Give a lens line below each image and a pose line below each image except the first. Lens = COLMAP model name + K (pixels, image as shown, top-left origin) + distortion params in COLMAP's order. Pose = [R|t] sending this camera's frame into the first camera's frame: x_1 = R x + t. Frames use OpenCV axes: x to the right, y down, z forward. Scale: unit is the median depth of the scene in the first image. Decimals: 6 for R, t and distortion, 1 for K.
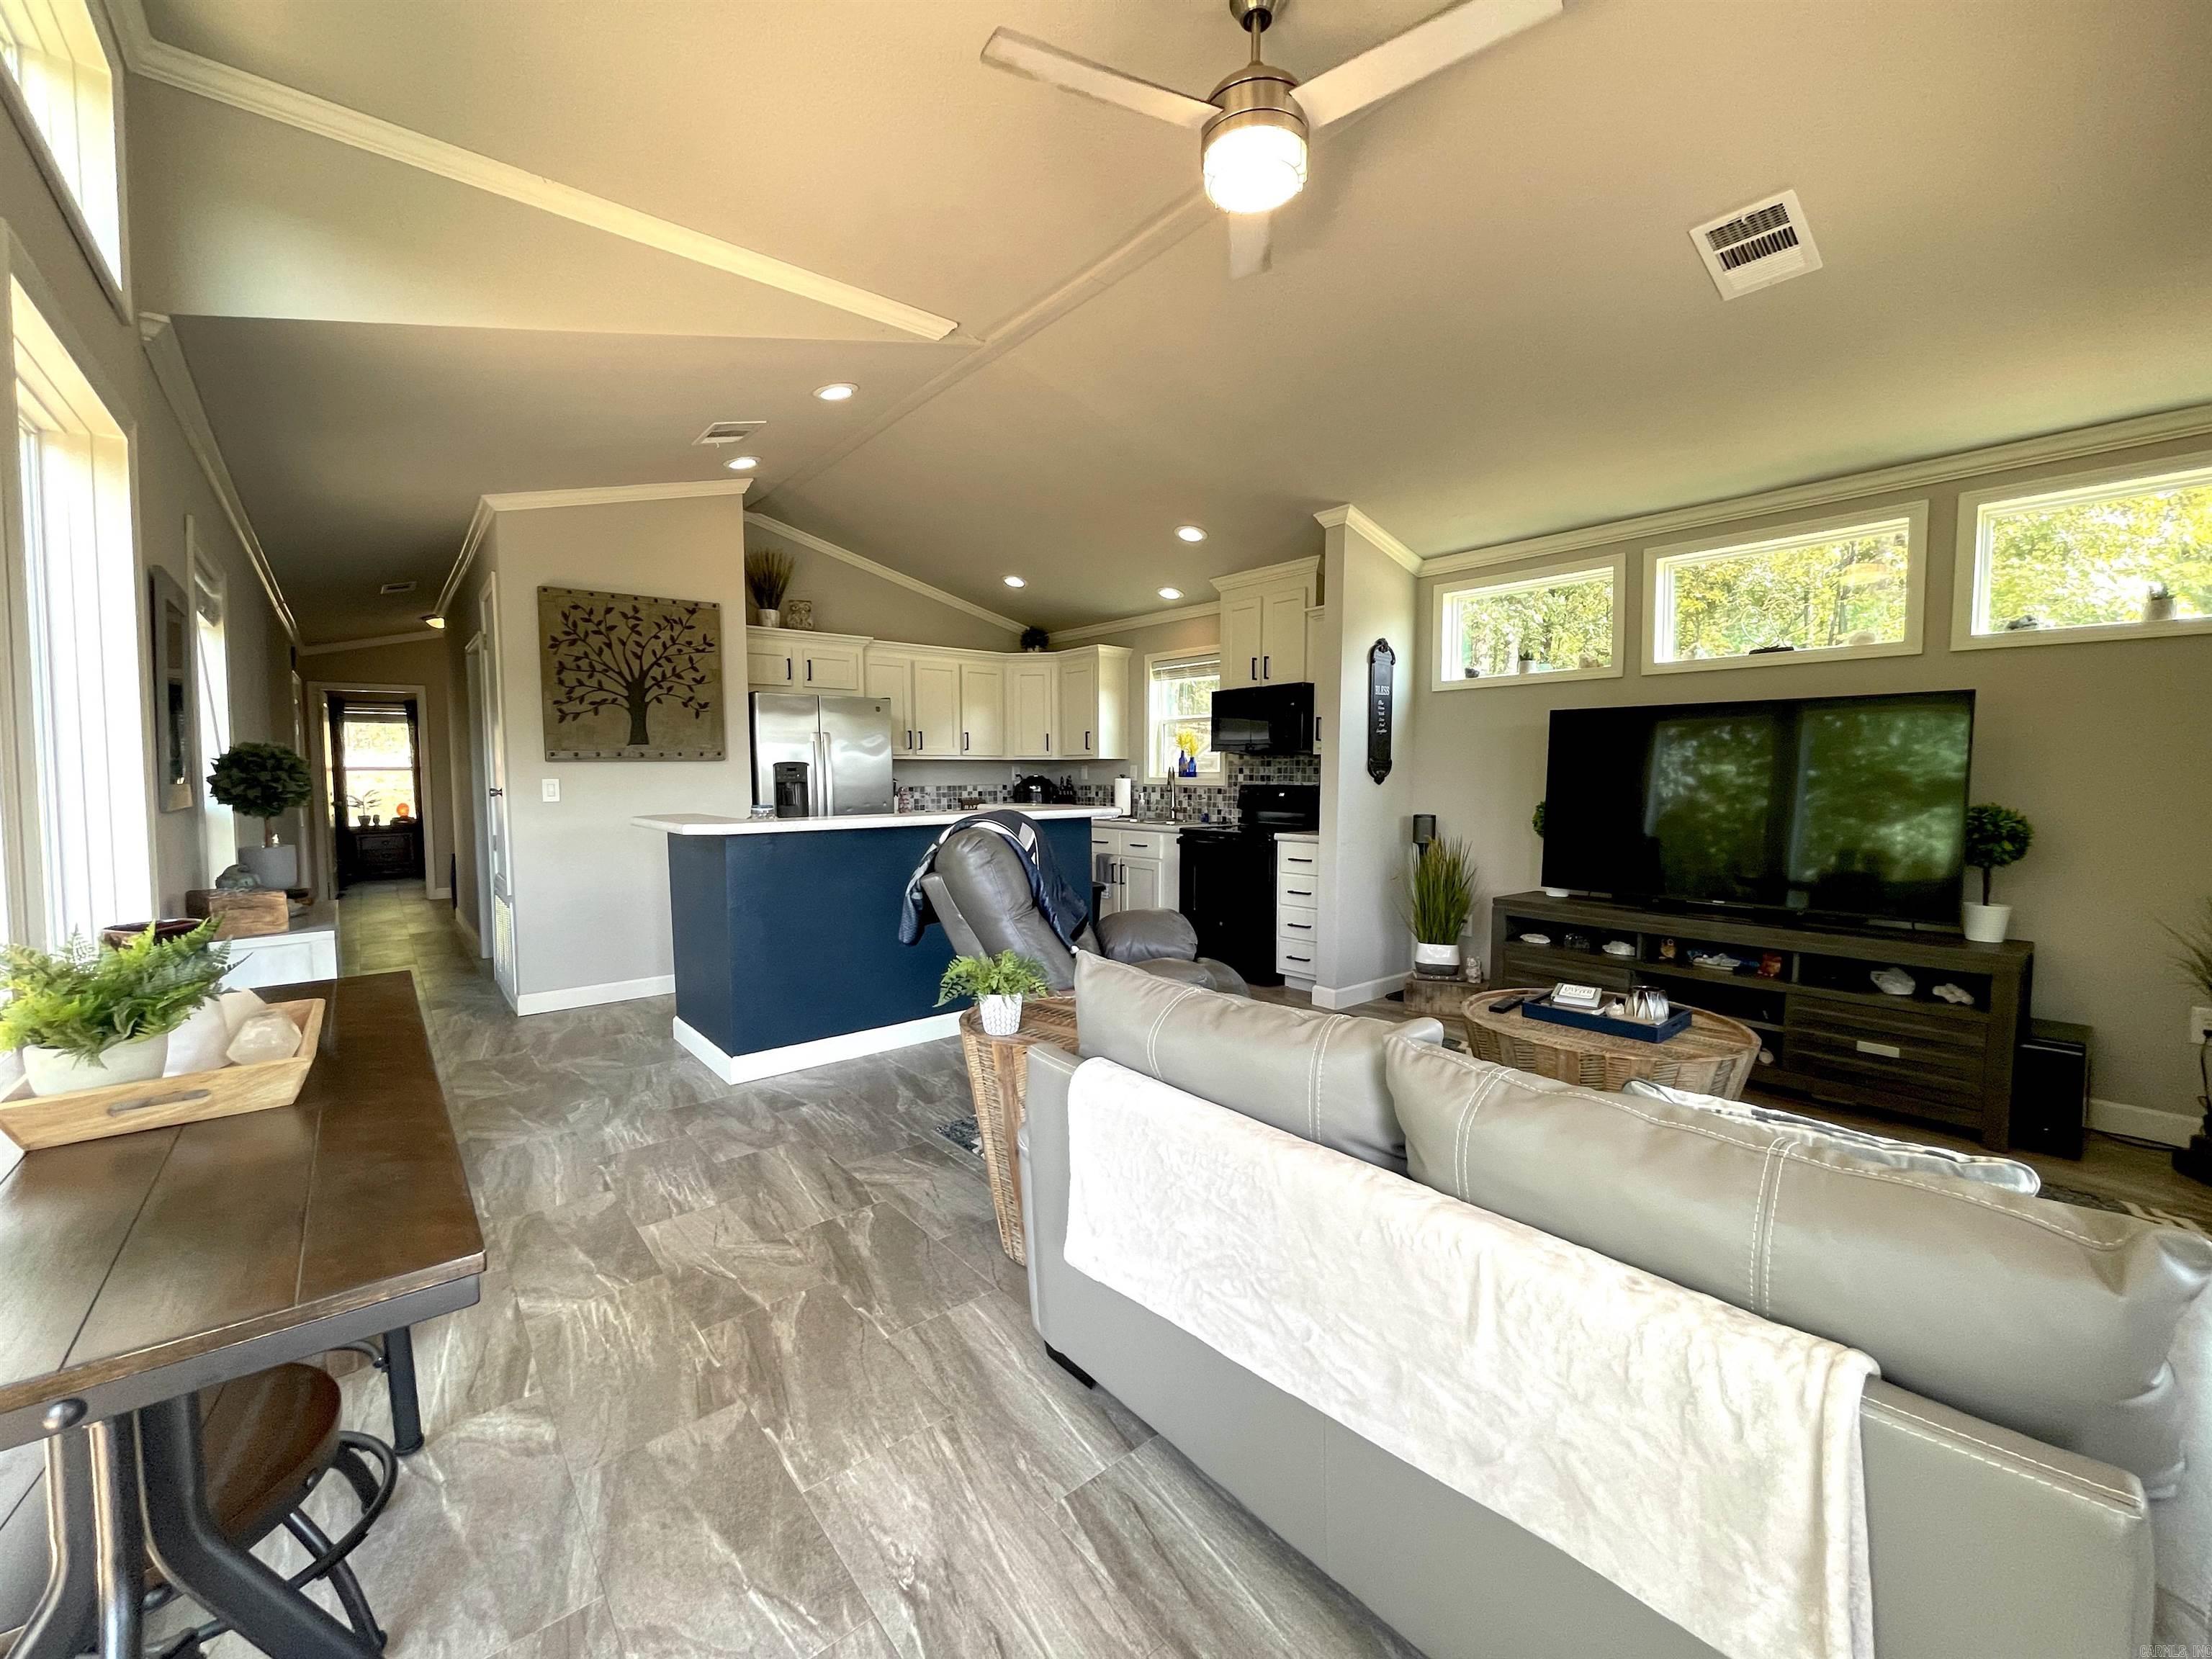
lens RADIAL K [[908.4, 0, 1116.4], [0, 908.4, 831.4], [0, 0, 1]] dist [-0.008230, -0.000042]
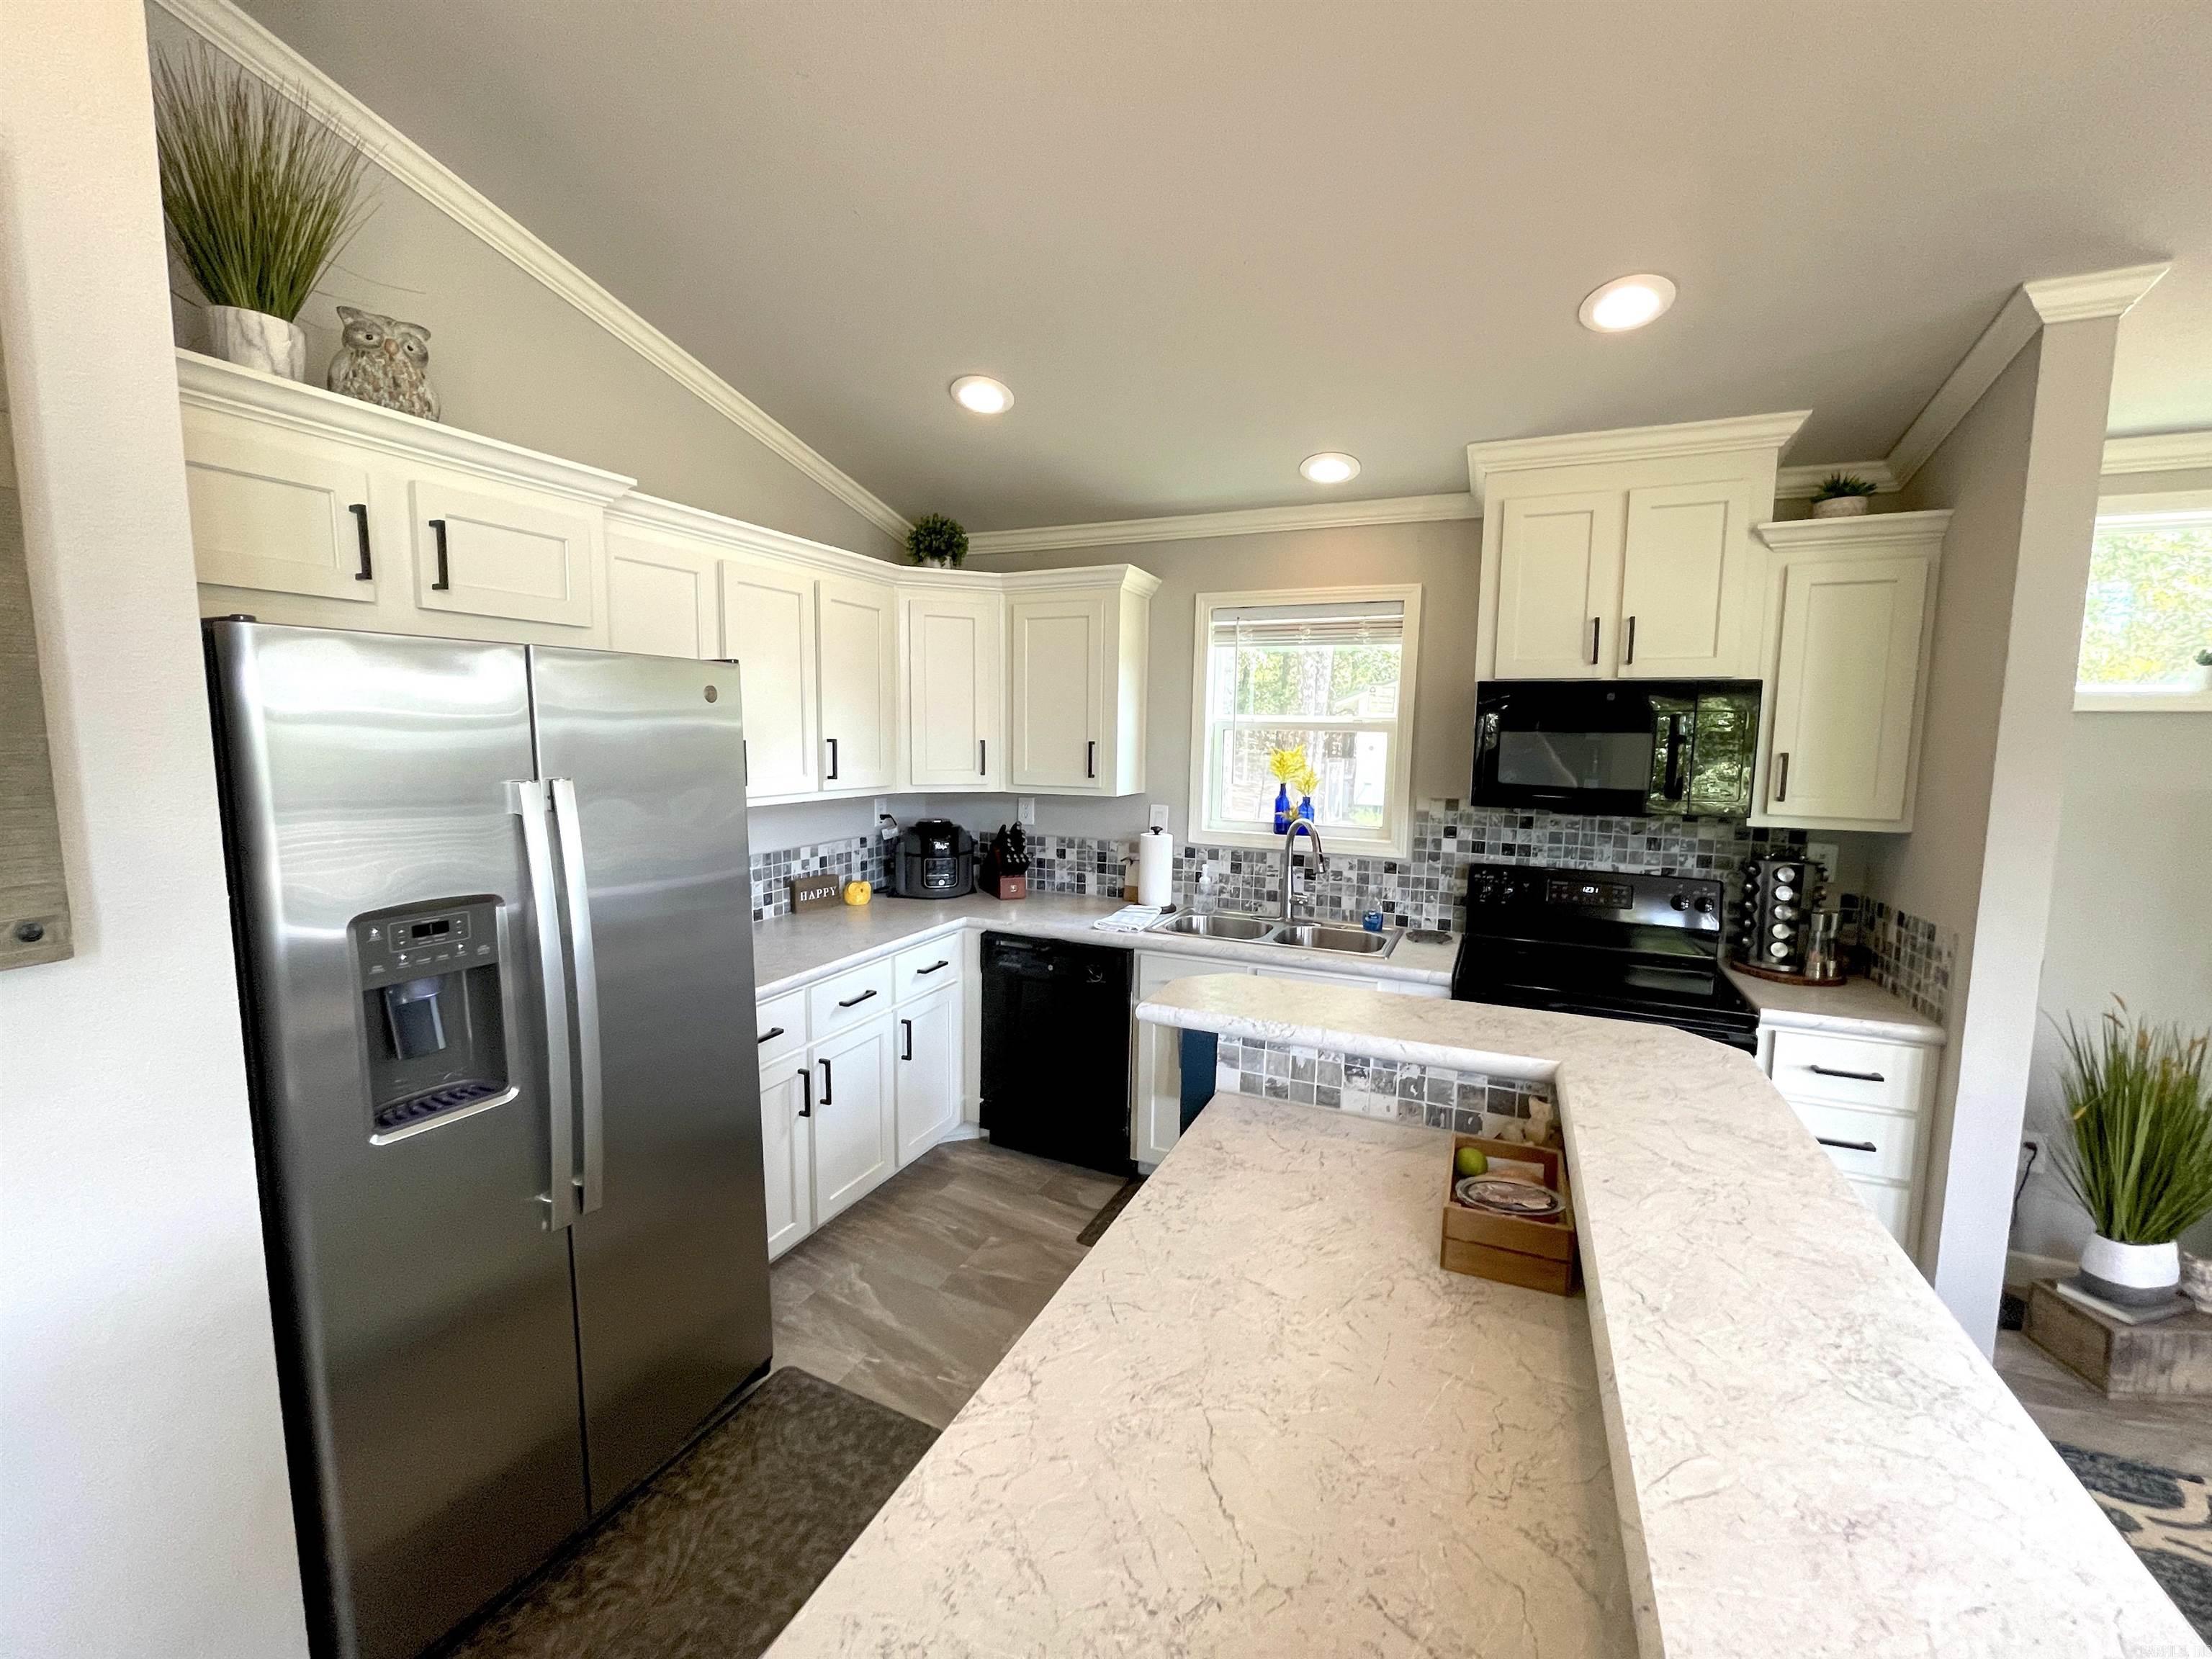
lens RADIAL K [[897.8, 0, 1106.0], [0, 897.8, 829.5], [0, 0, 1]] dist [-0.002795, -0.000574]
pose [[0.898272, -0.033336, 0.438173, -0.329249], [0.012230, 0.998629, 0.050903, -0.119234], [-0.439269, -0.040366, 0.897448, 0.762549]]
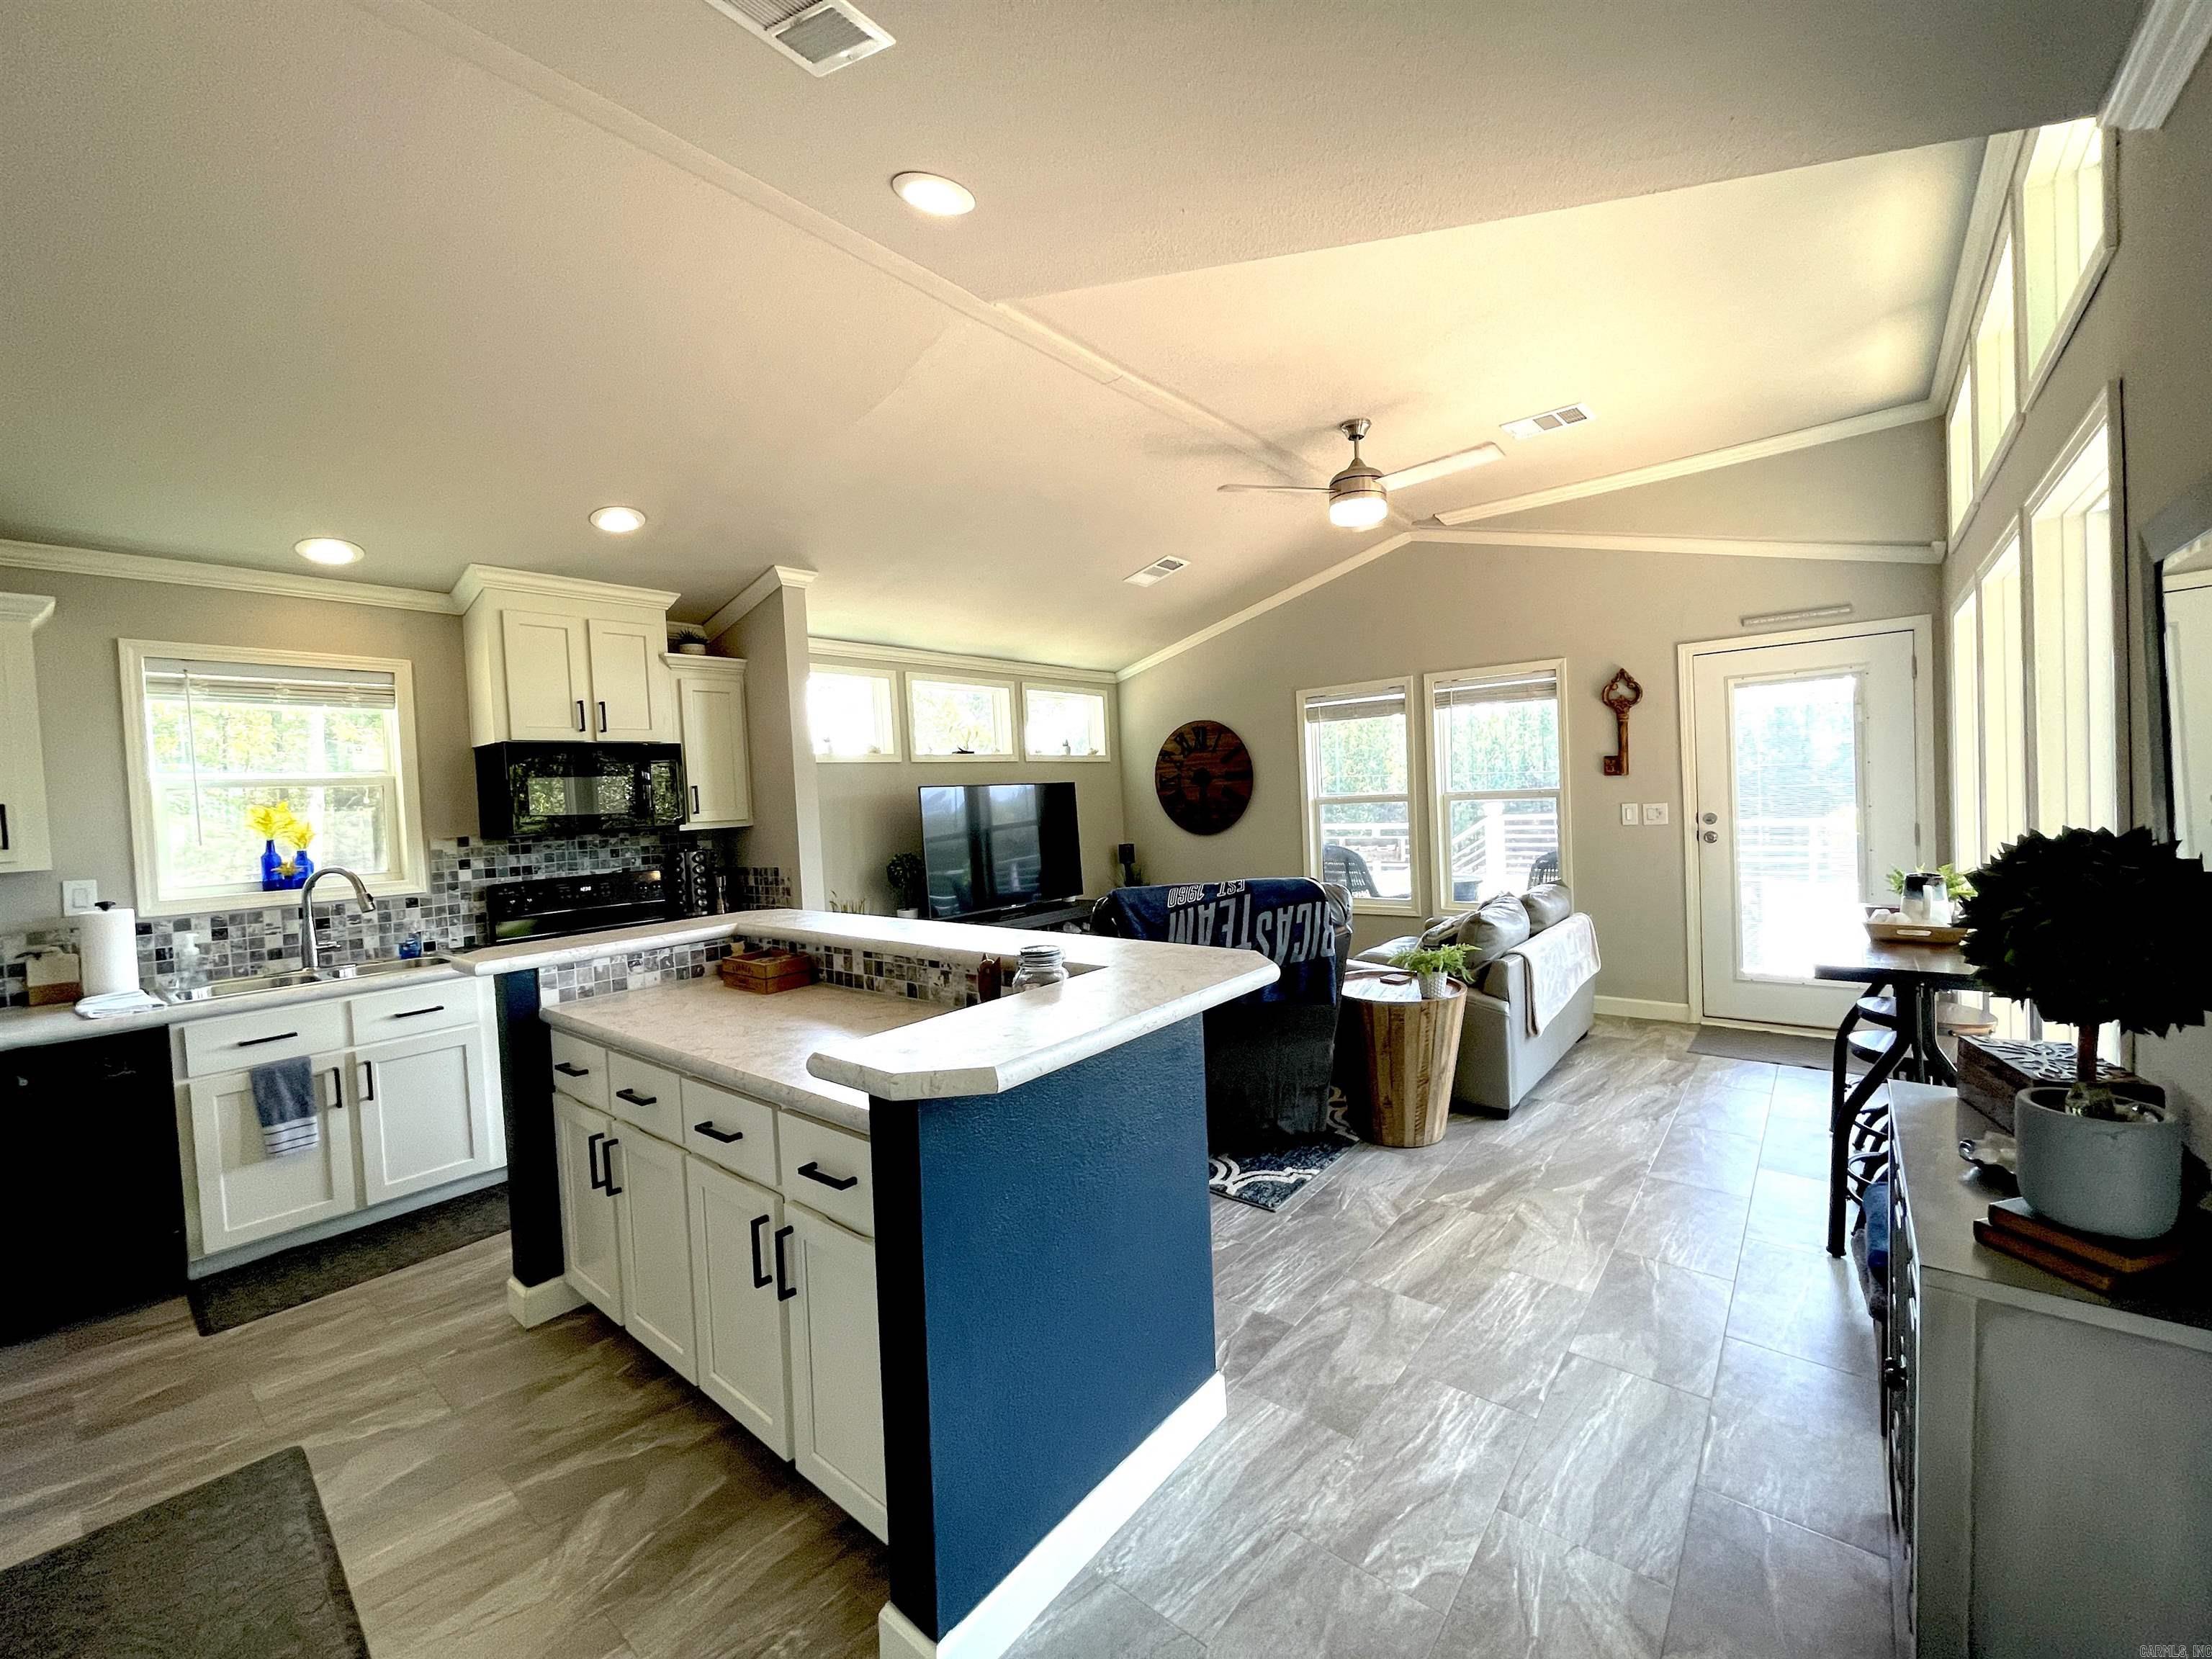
lens RADIAL K [[902.0, 0, 1100.6], [0, 902.0, 826.5], [0, 0, 1]] dist [-0.010298, 0.006428]
pose [[-0.184217, -0.026530, 0.982528, -0.695897], [0.110055, 0.992793, 0.047442, -0.090856], [-0.976705, 0.116872, -0.179969, 0.824249]]
